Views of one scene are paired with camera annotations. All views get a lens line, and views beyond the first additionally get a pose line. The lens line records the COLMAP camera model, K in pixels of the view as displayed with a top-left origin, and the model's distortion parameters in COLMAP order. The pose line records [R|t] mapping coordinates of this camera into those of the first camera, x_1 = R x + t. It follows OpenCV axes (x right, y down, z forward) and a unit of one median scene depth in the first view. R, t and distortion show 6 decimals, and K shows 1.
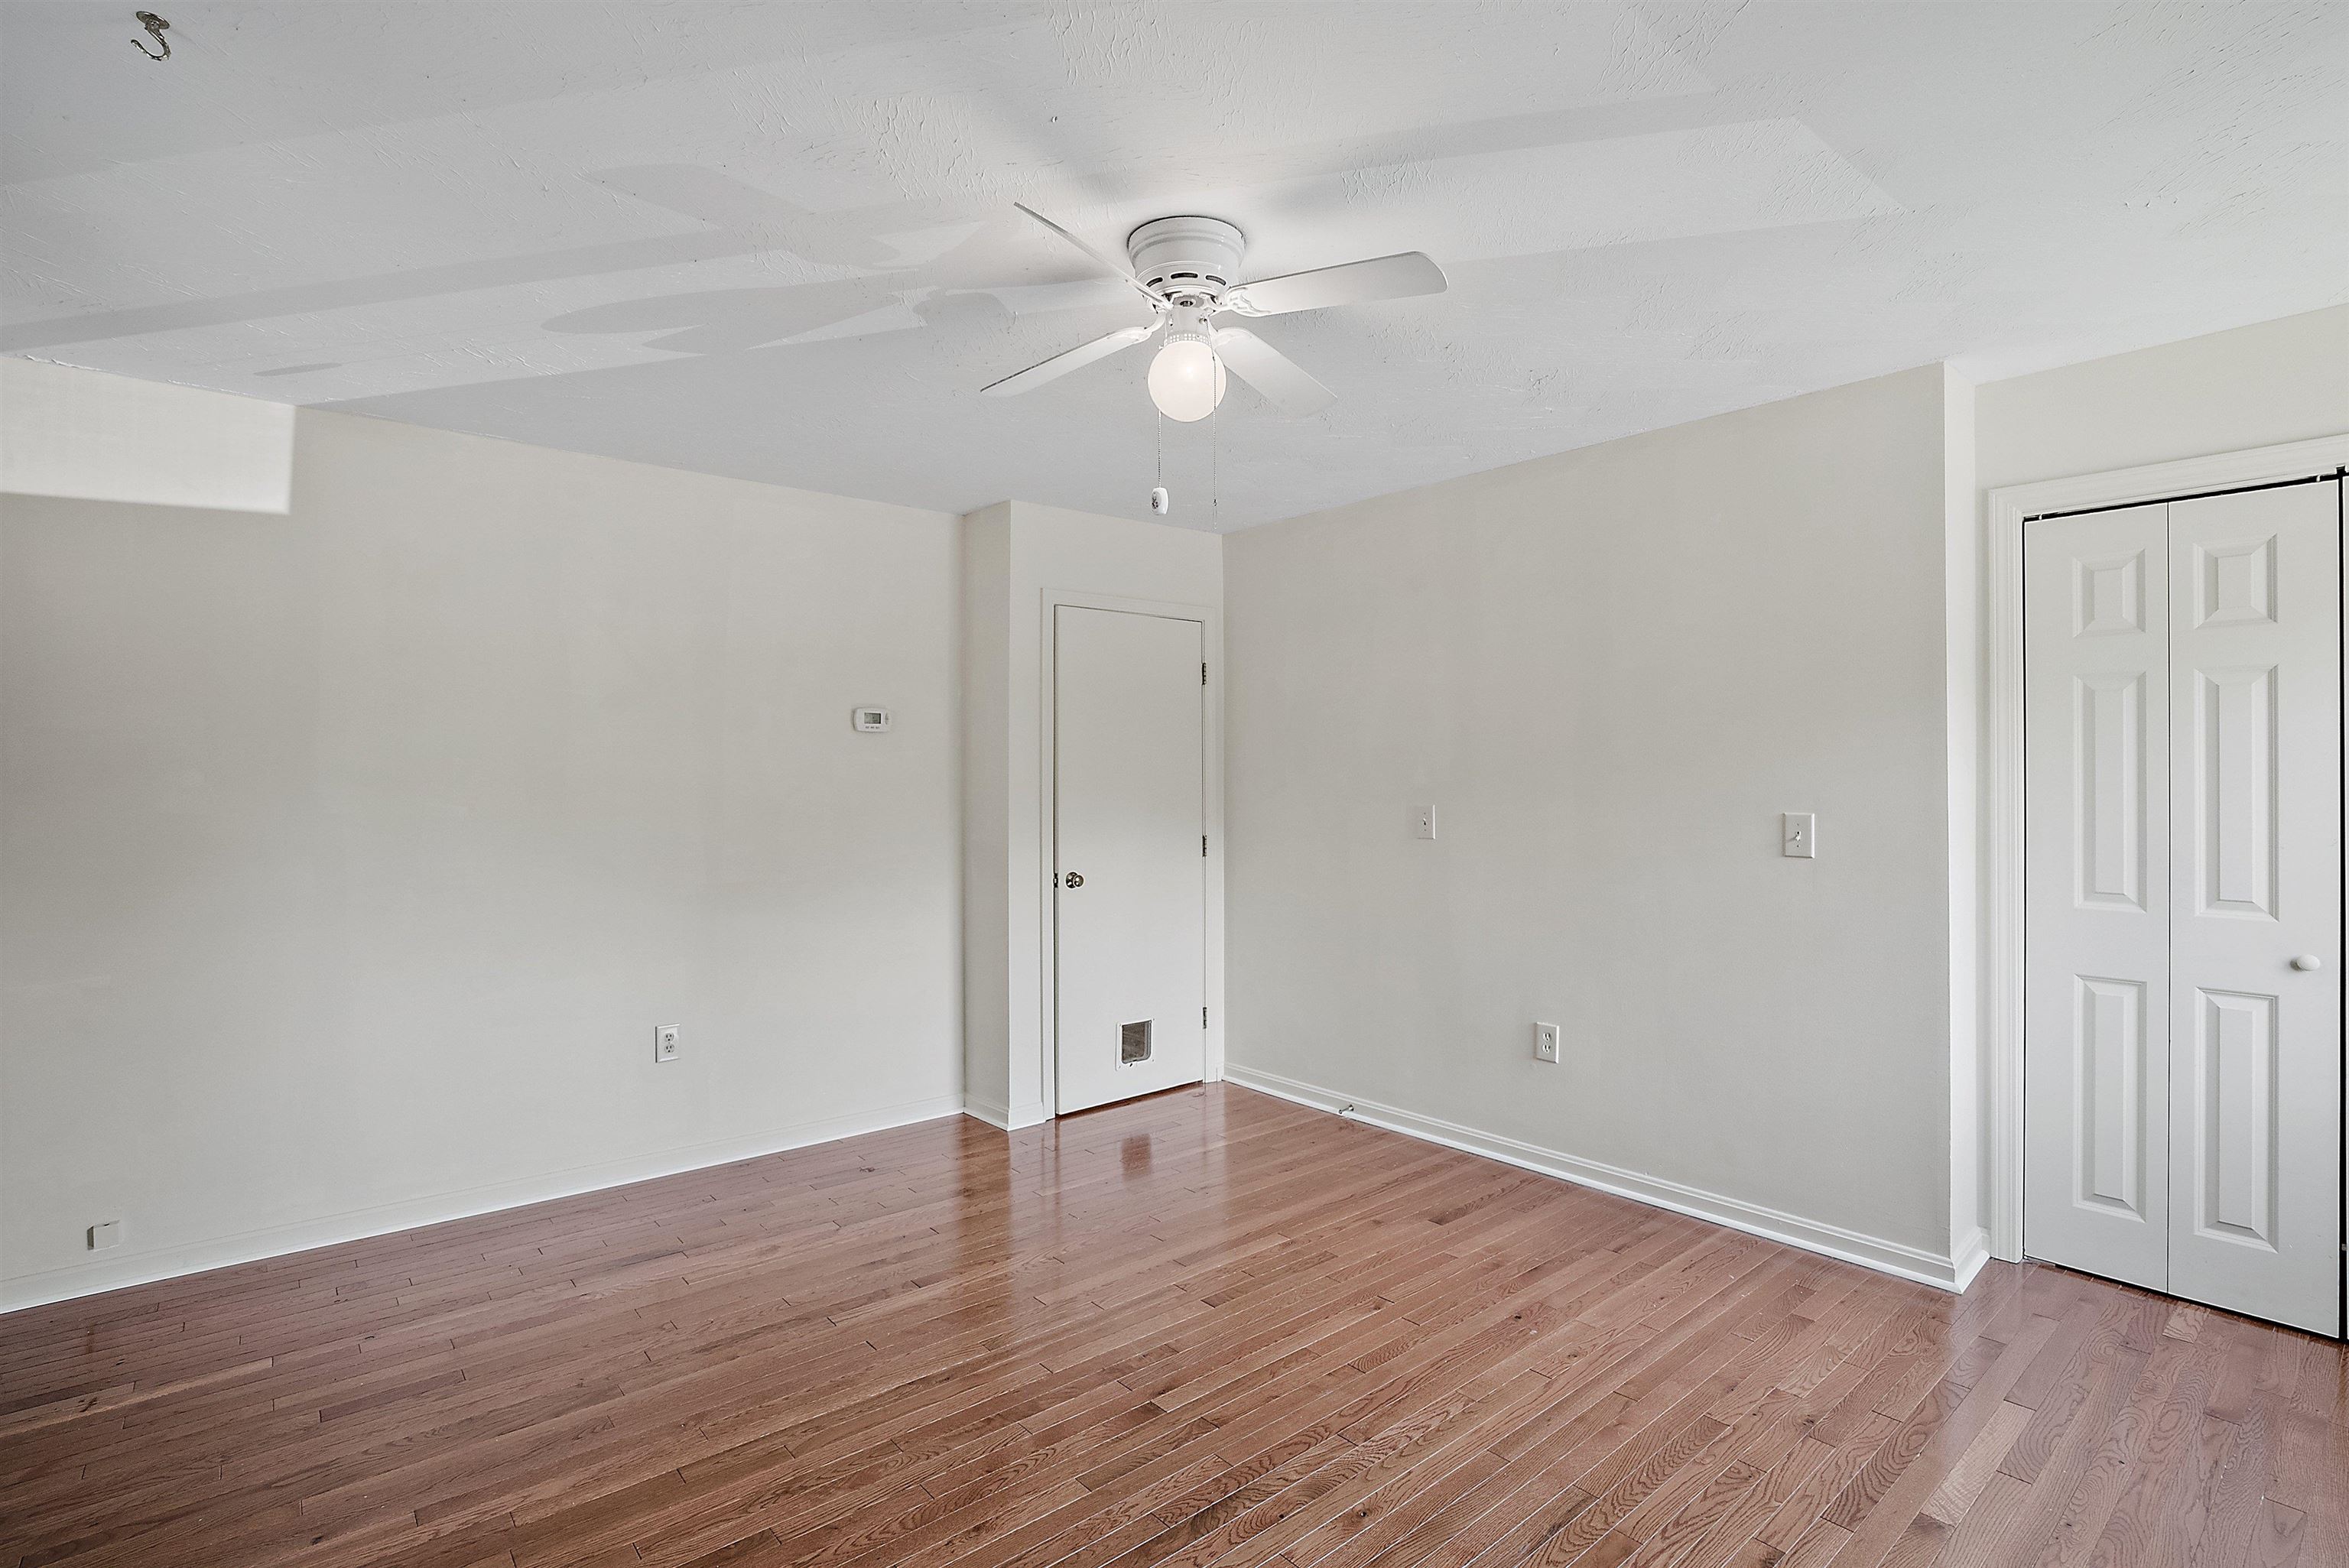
lens RADIAL K [[1102.0, 0, 1174.5], [0, 1102.0, 784.0], [0, 0, 1]] dist [-0.061107, 0.025252]
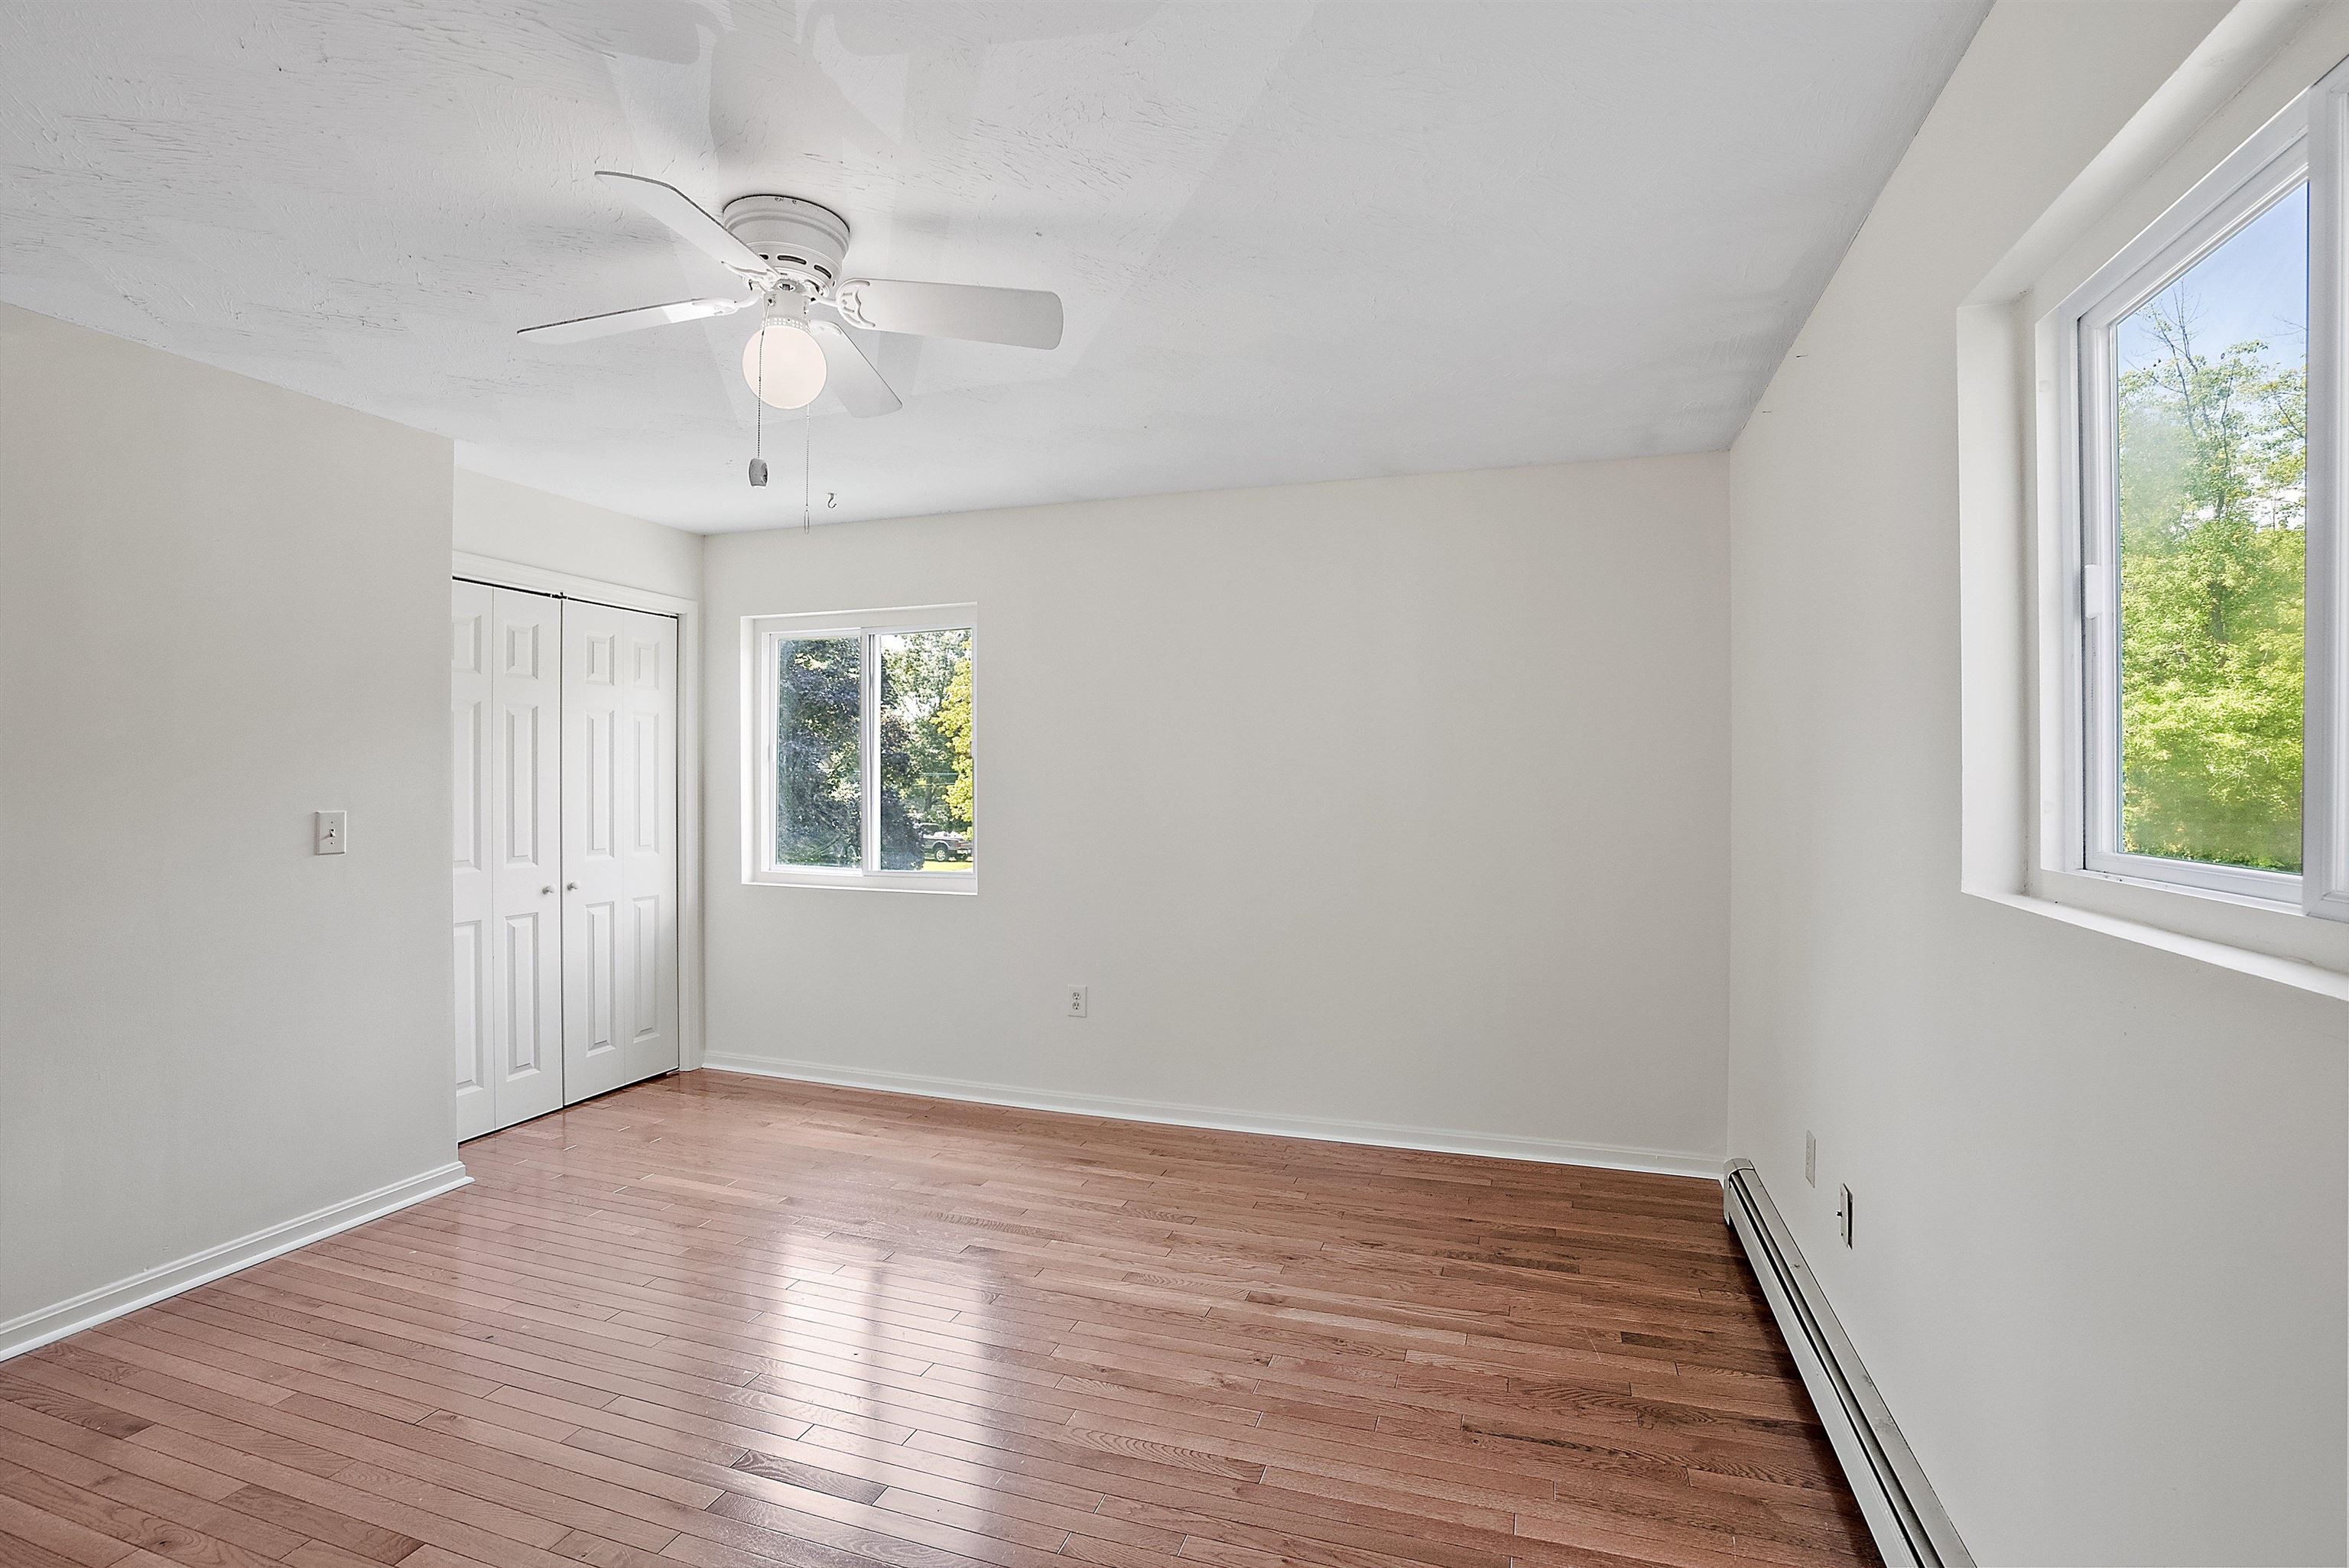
lens RADIAL K [[1102.0, 0, 1174.5], [0, 1102.0, 784.0], [0, 0, 1]] dist [-0.061107, 0.025252]
pose [[-0.518135, -0.004786, 0.855285, -0.762794], [0.006788, 0.999930, 0.009708, -0.002926], [-0.855272, 0.010836, -0.518067, 0.909580]]
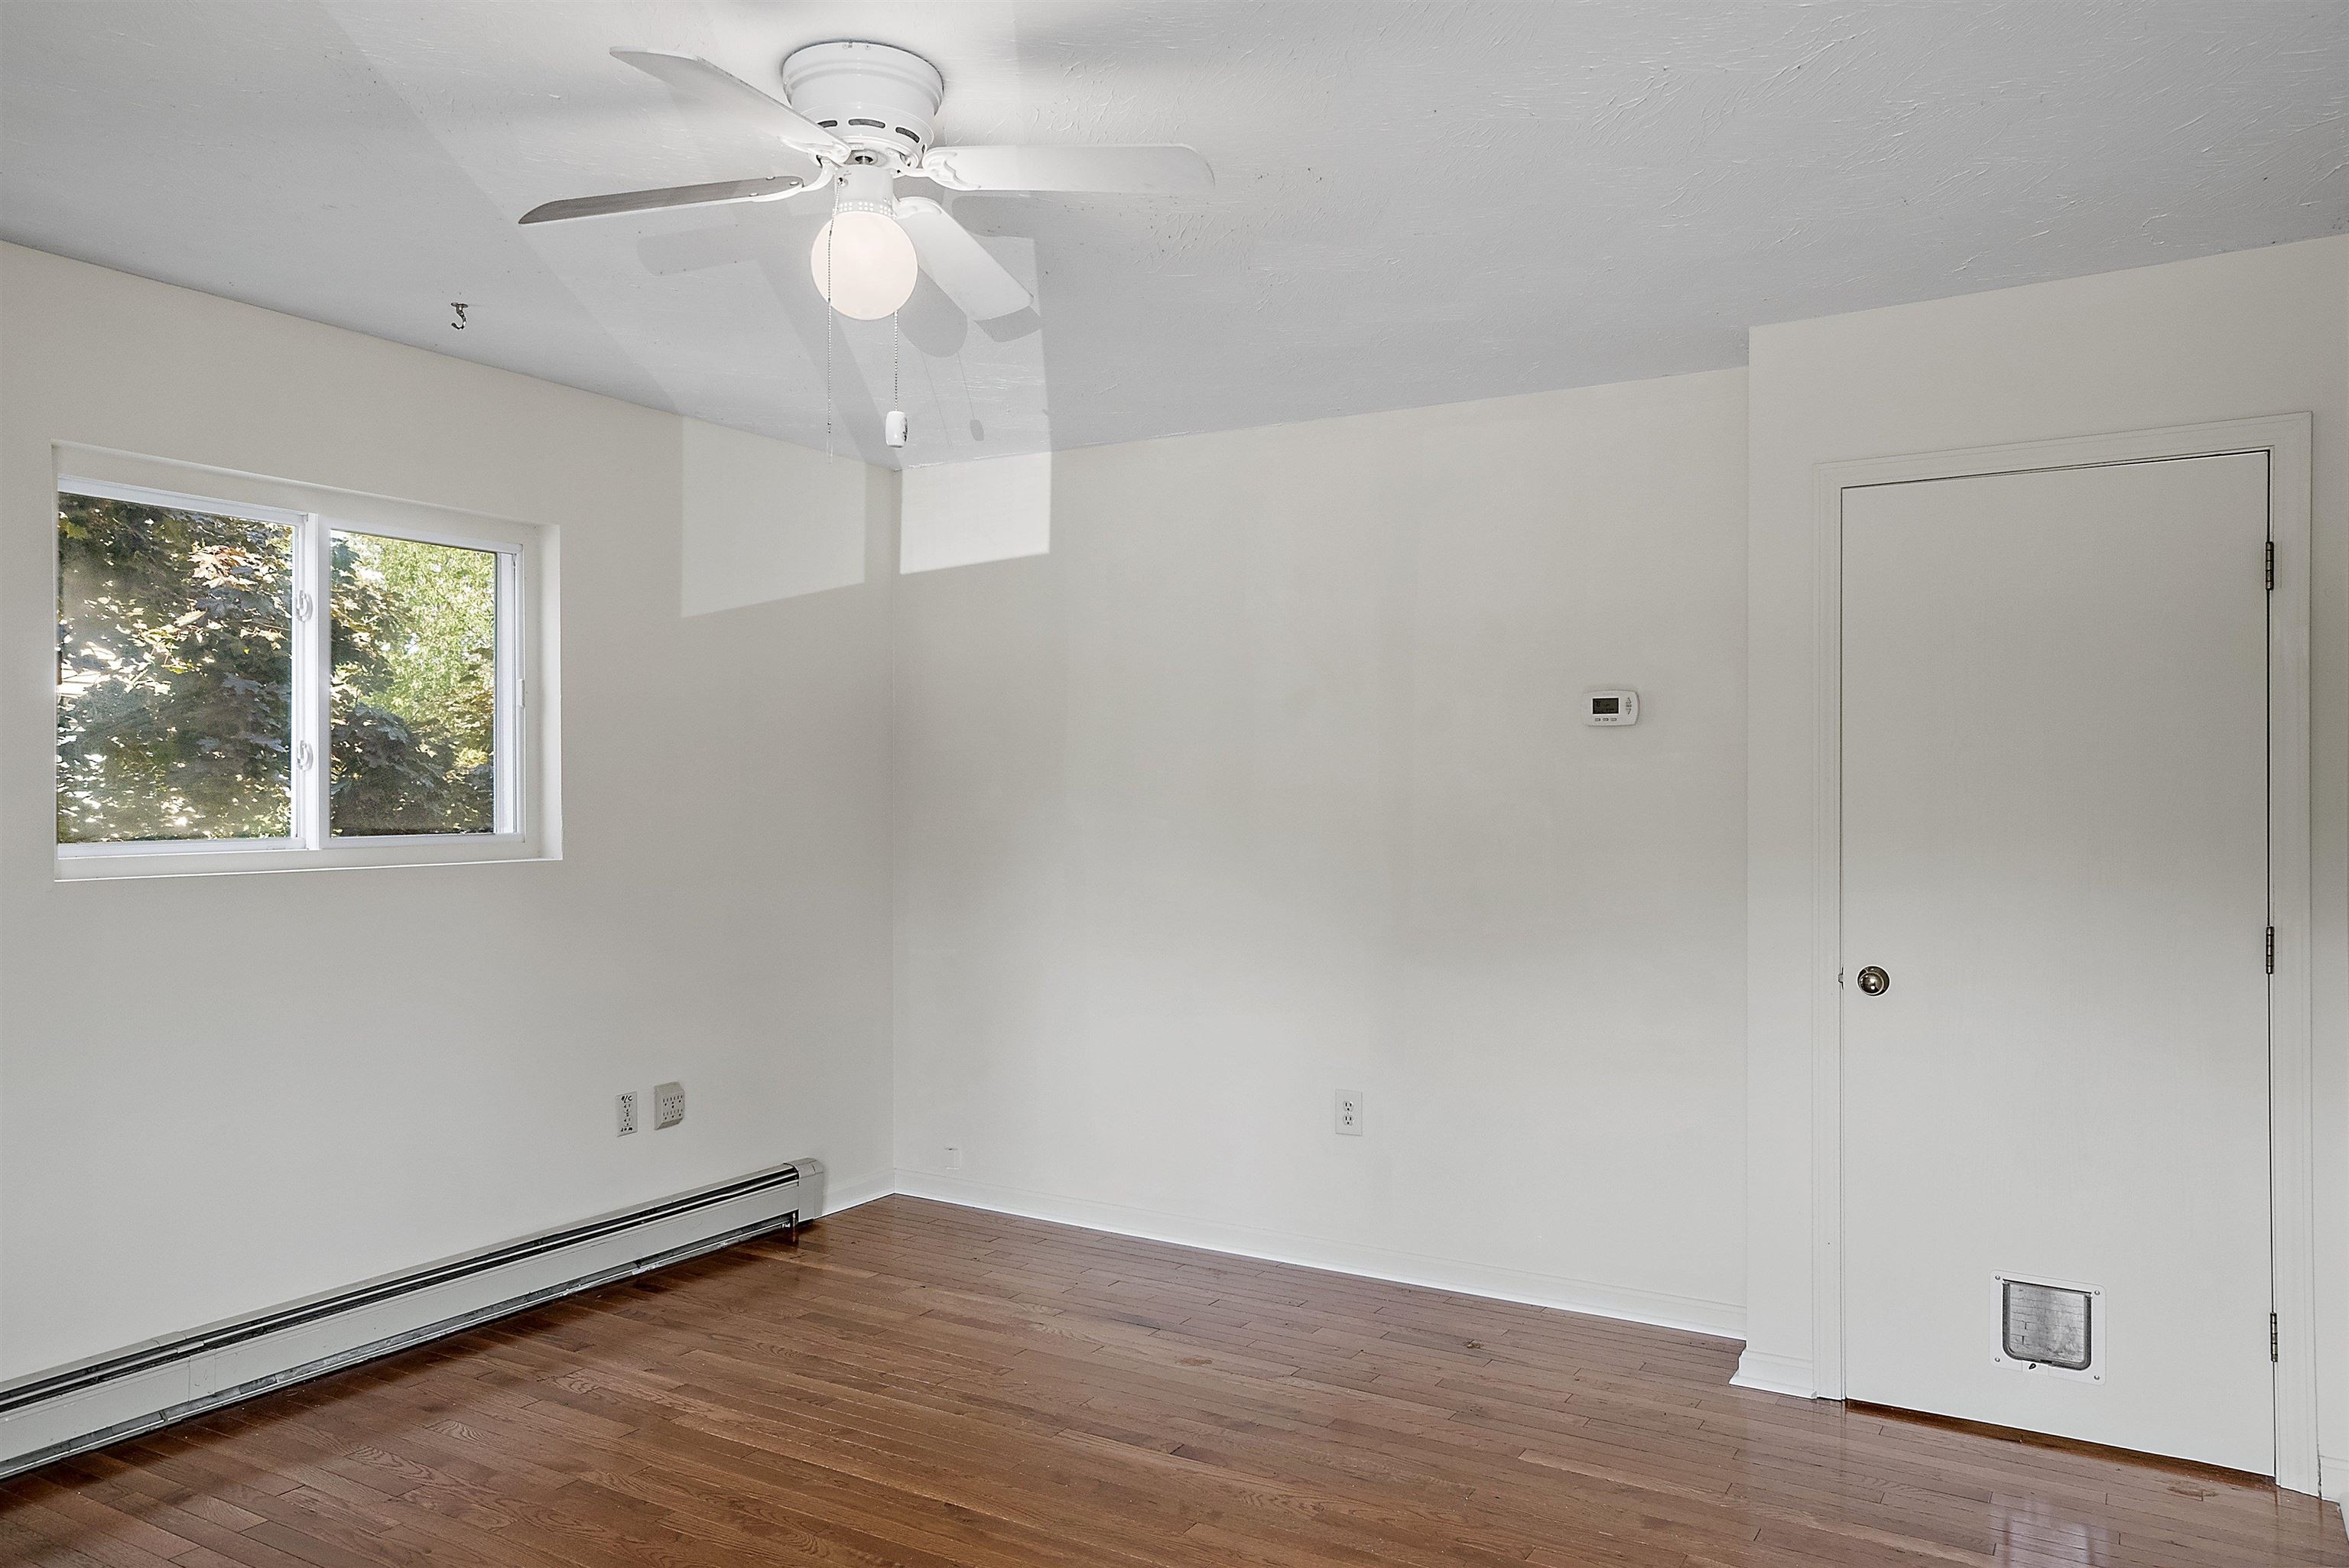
lens RADIAL K [[1595.5, 0, 1174.5], [0, 1595.5, 784.0], [0, 0, 1]] dist [0.017995, 0.001755]
pose [[0.327578, 0.003198, -0.944819, 0.838045], [-0.004341, 0.999989, 0.001880, -0.017434], [0.944814, 0.003486, 0.327588, 0.620428]]
